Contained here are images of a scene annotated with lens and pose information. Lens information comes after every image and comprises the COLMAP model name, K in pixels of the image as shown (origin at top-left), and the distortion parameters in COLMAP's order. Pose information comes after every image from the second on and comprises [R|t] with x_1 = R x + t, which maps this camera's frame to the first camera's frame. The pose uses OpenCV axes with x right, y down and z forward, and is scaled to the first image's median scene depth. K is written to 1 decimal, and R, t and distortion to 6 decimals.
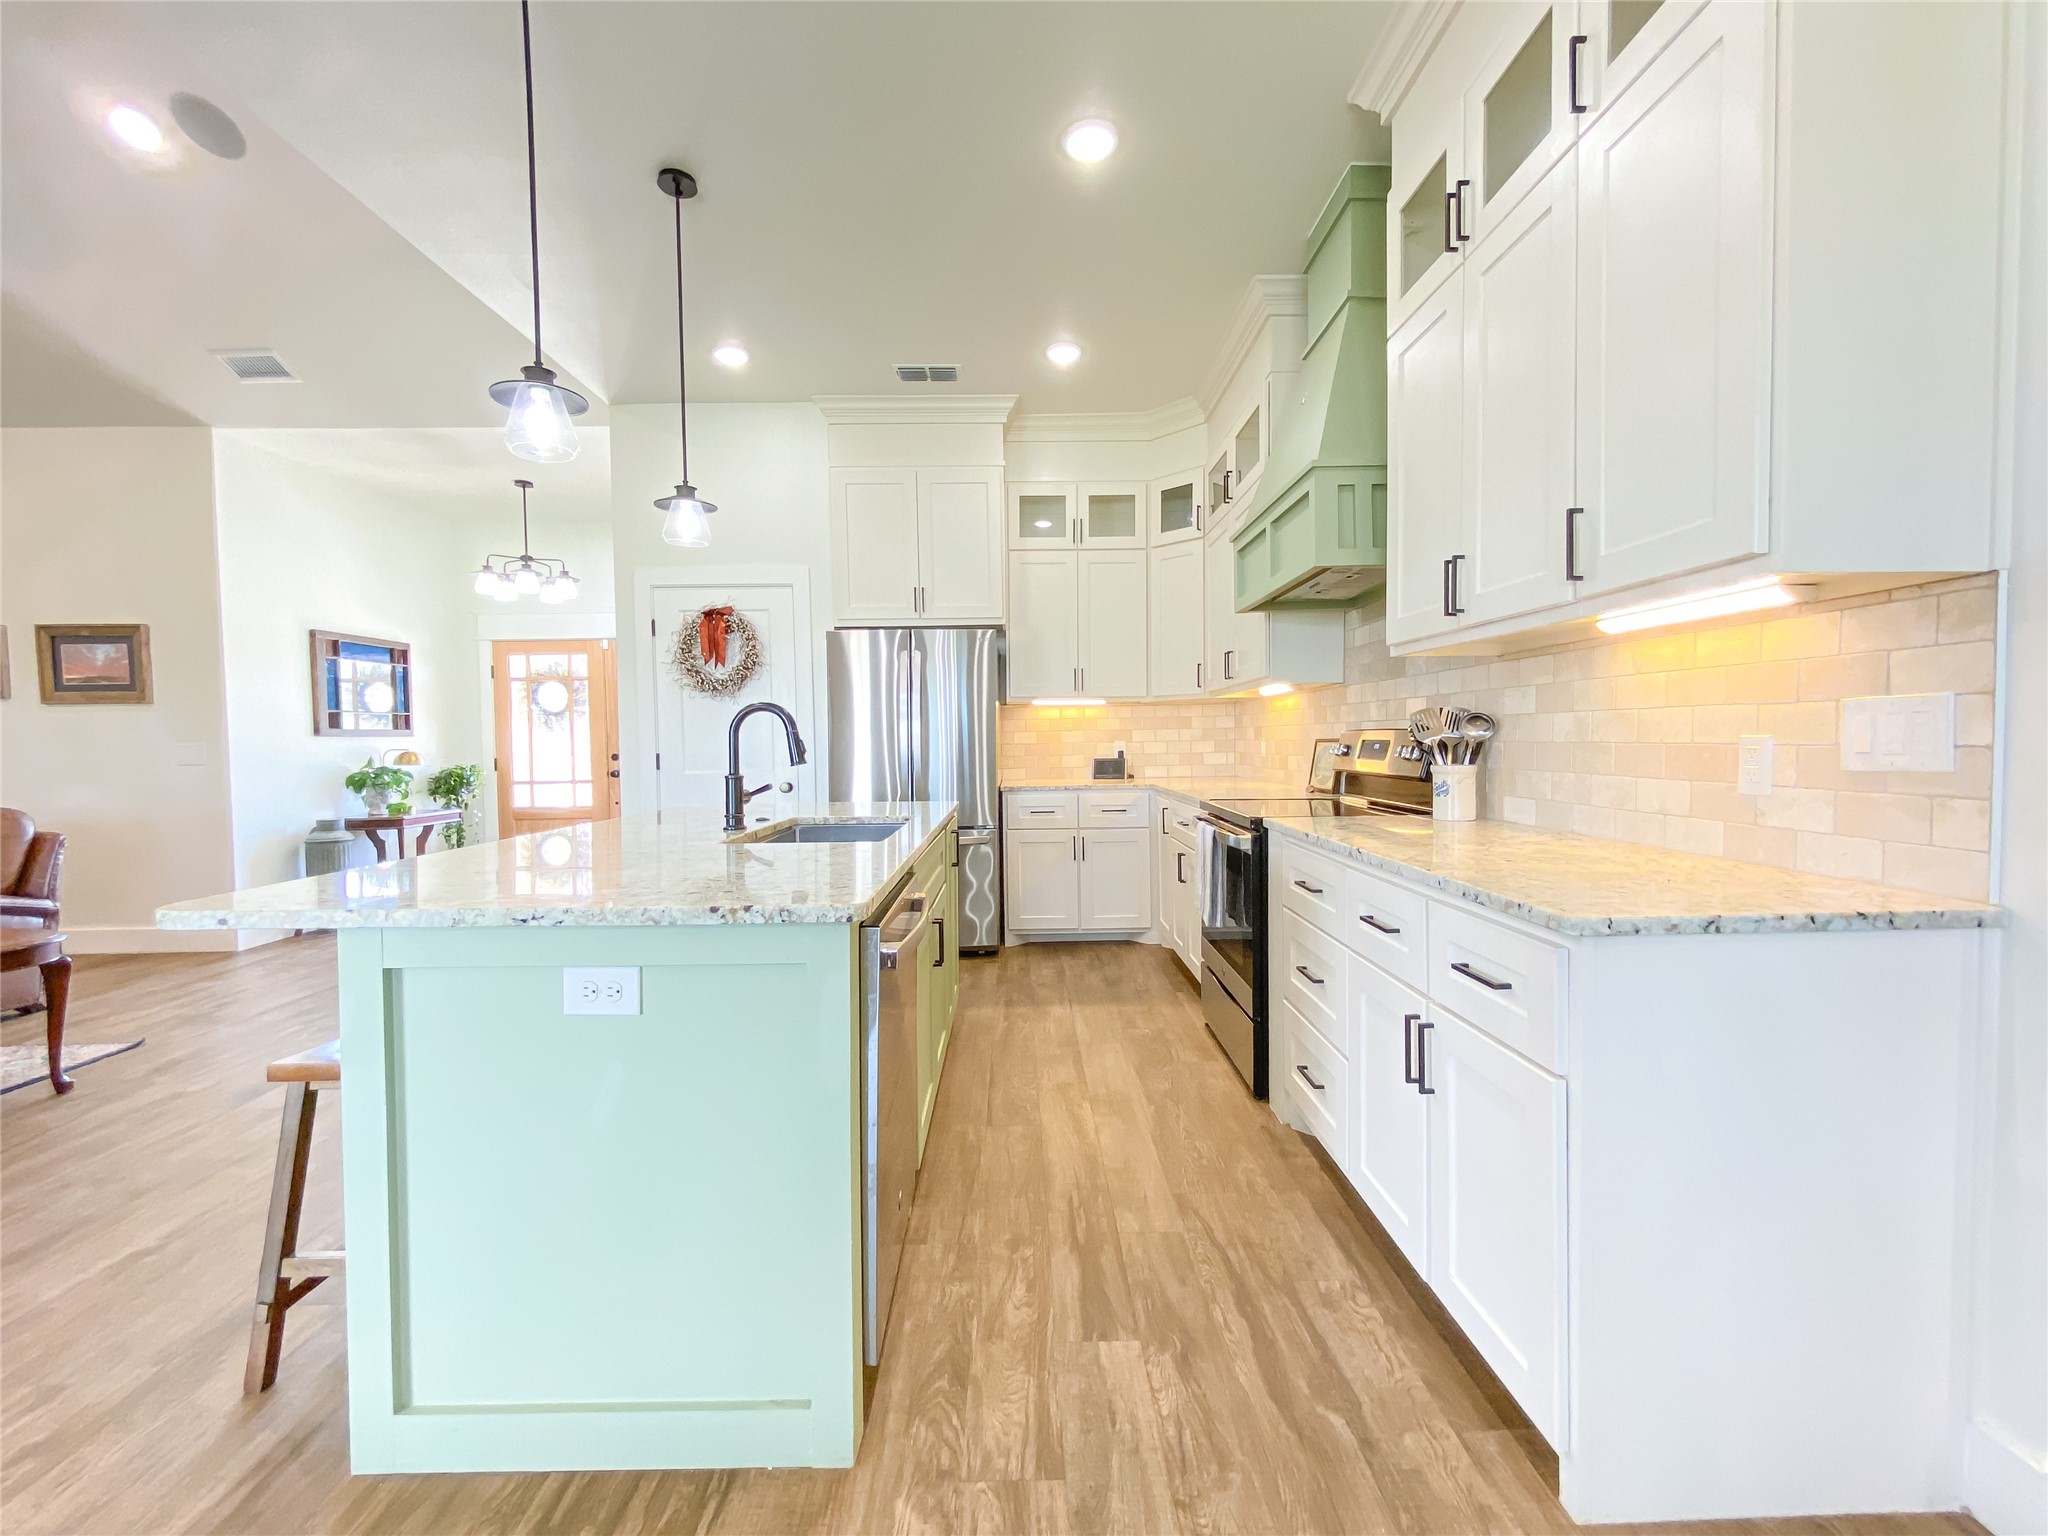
lens RADIAL K [[826.4, 0, 1035.5], [0, 826.4, 772.3], [0, 0, 1]] dist [-0.000847, -0.000218]
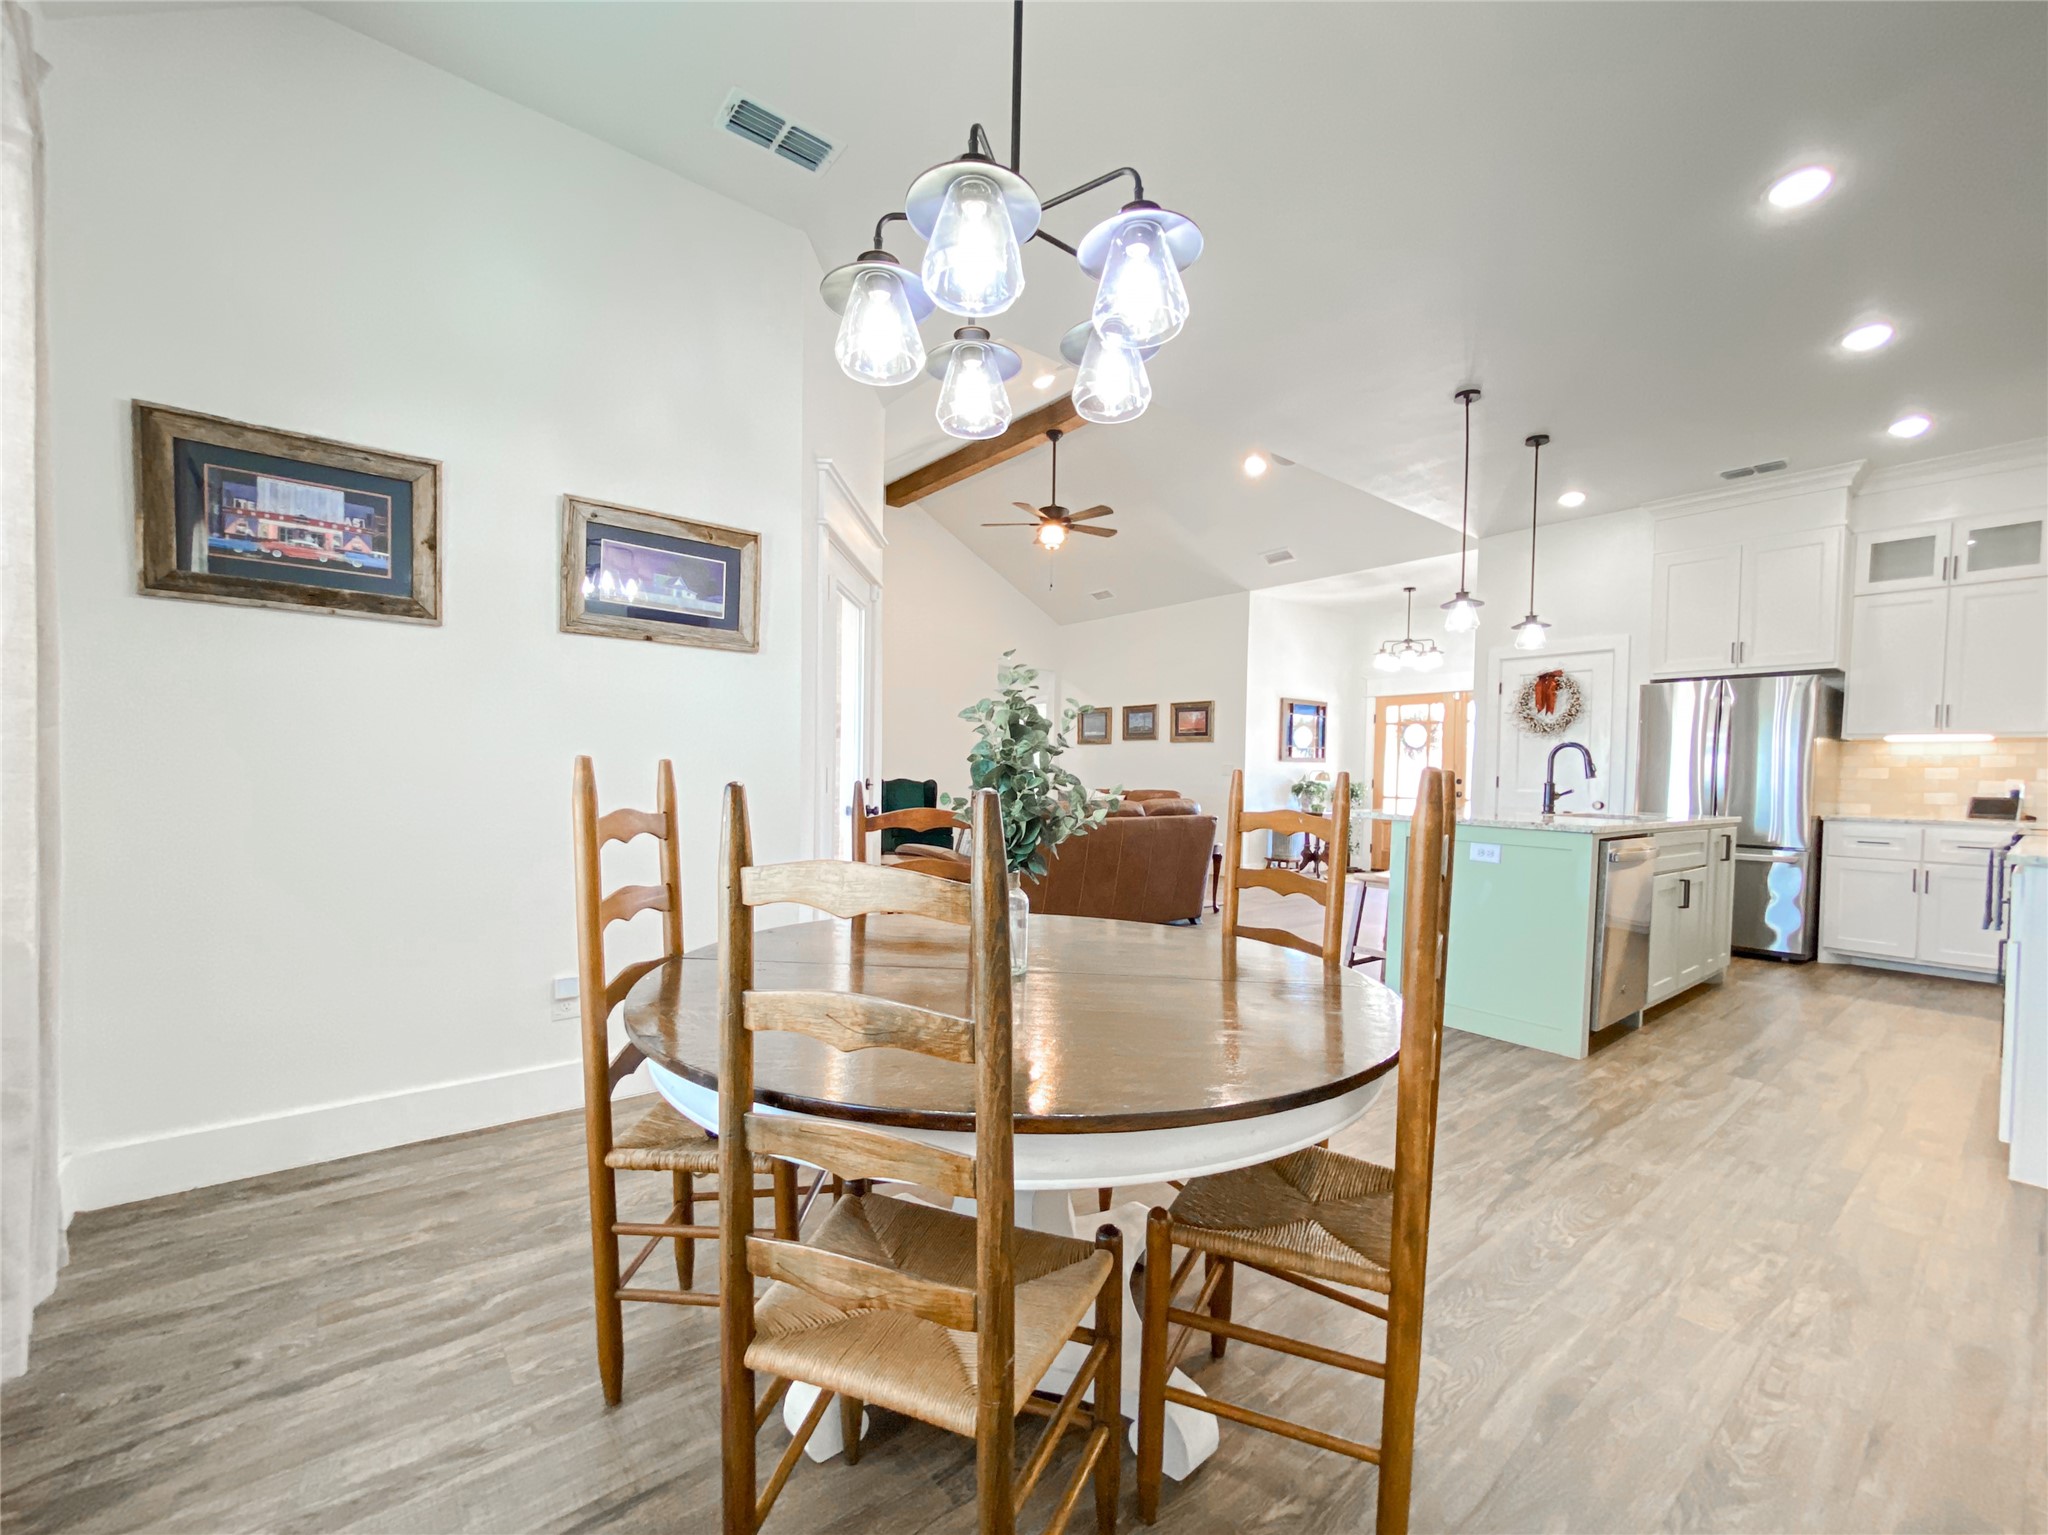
lens RADIAL K [[831.9, 0, 1025.9], [0, 831.9, 791.3], [0, 0, 1]] dist [-0.000594, -0.000525]
pose [[0.598316, 0.045022, -0.799994, 0.211272], [-0.060197, 0.998124, 0.011152, 0.036919], [0.798996, 0.041485, 0.599904, -0.524591]]
